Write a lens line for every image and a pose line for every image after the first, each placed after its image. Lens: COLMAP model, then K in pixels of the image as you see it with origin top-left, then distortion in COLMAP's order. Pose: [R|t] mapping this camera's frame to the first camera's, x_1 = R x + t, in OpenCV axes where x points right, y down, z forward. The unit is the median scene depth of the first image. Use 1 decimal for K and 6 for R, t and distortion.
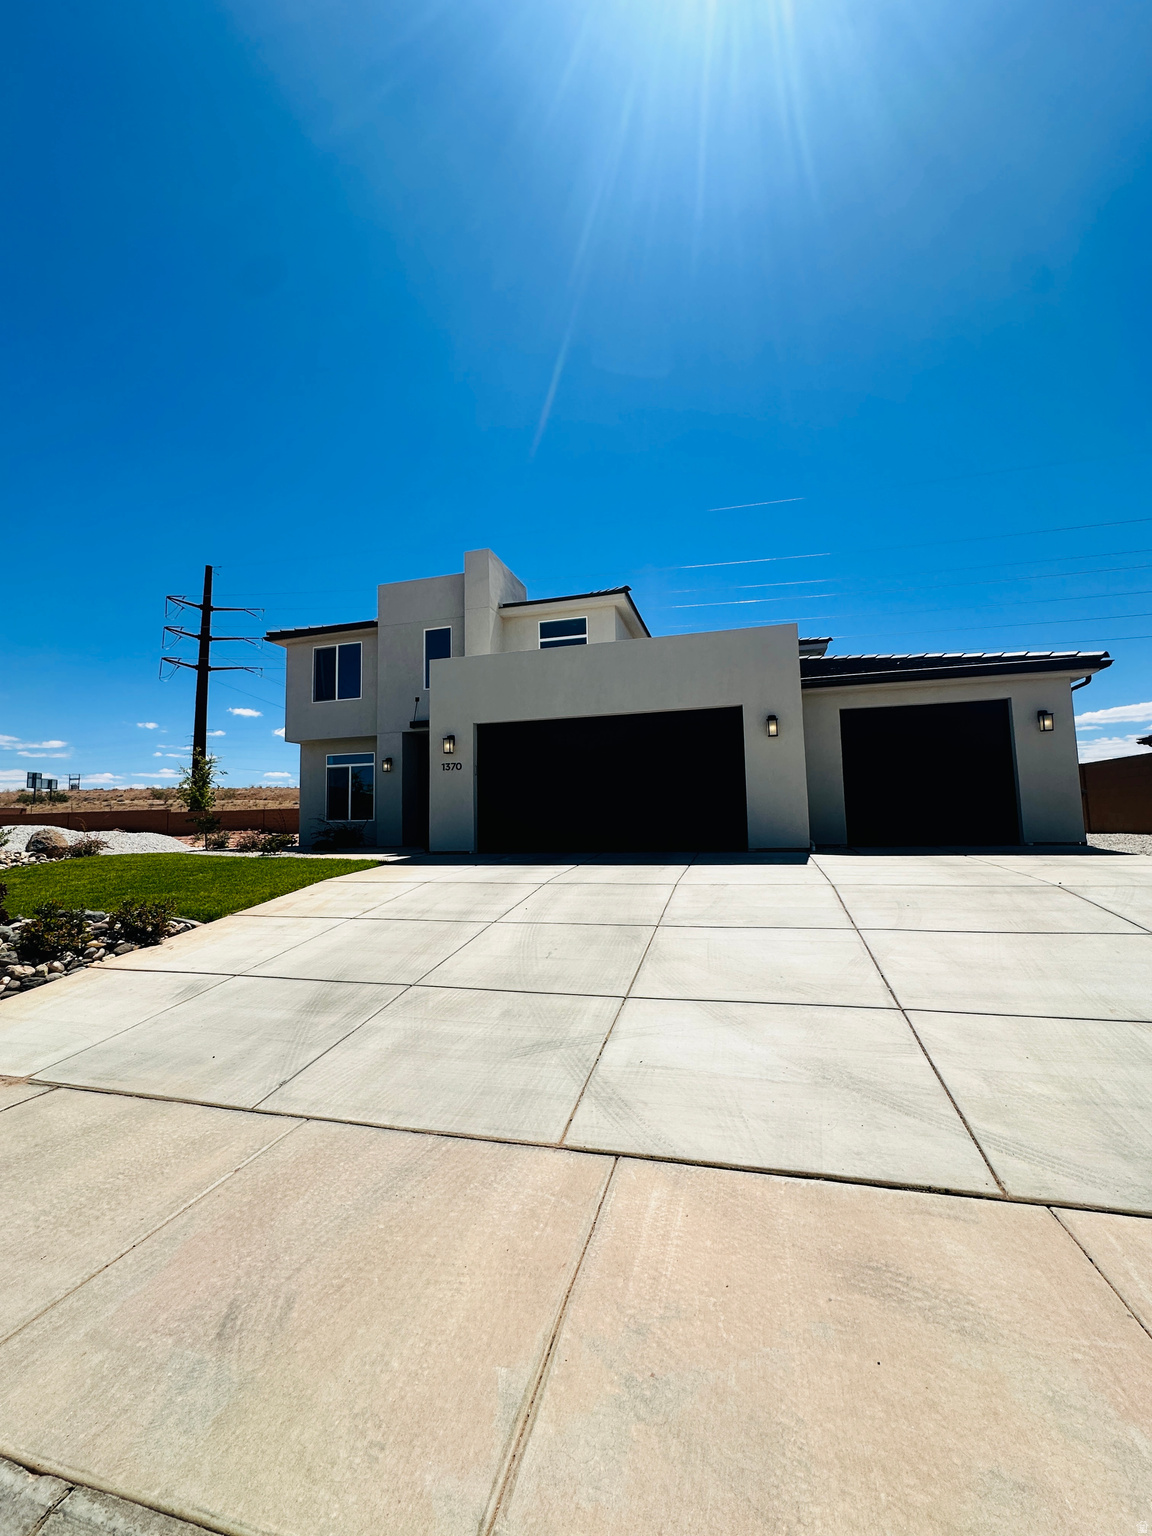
lens RADIAL K [[606.4, 0, 576.4], [0, 606.4, 768.0], [0, 0, 1]] dist [-0.004602, -0.000220]
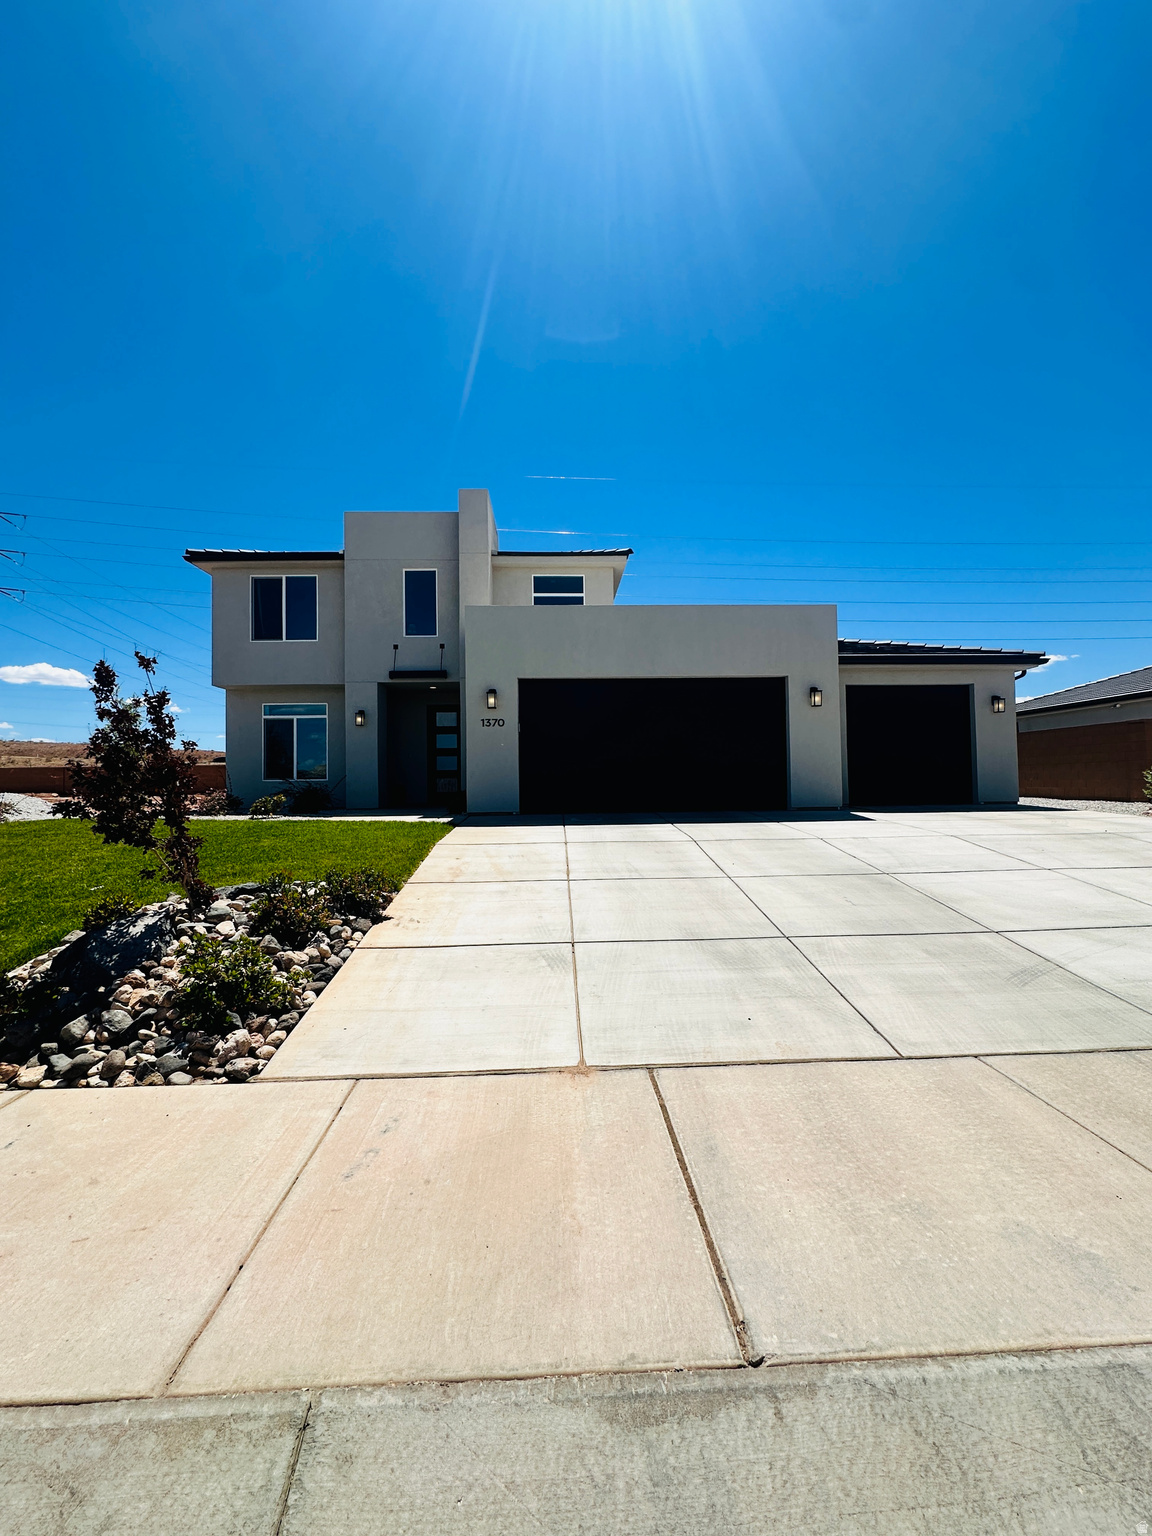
lens RADIAL K [[606.4, 0, 580.1], [0, 606.4, 766.3], [0, 0, 1]] dist [-0.004602, -0.000220]
pose [[0.953771, 0.017250, 0.300039, -0.345685], [-0.033517, 0.998229, 0.049153, 0.013855], [-0.298660, -0.056937, 0.952660, 0.060287]]
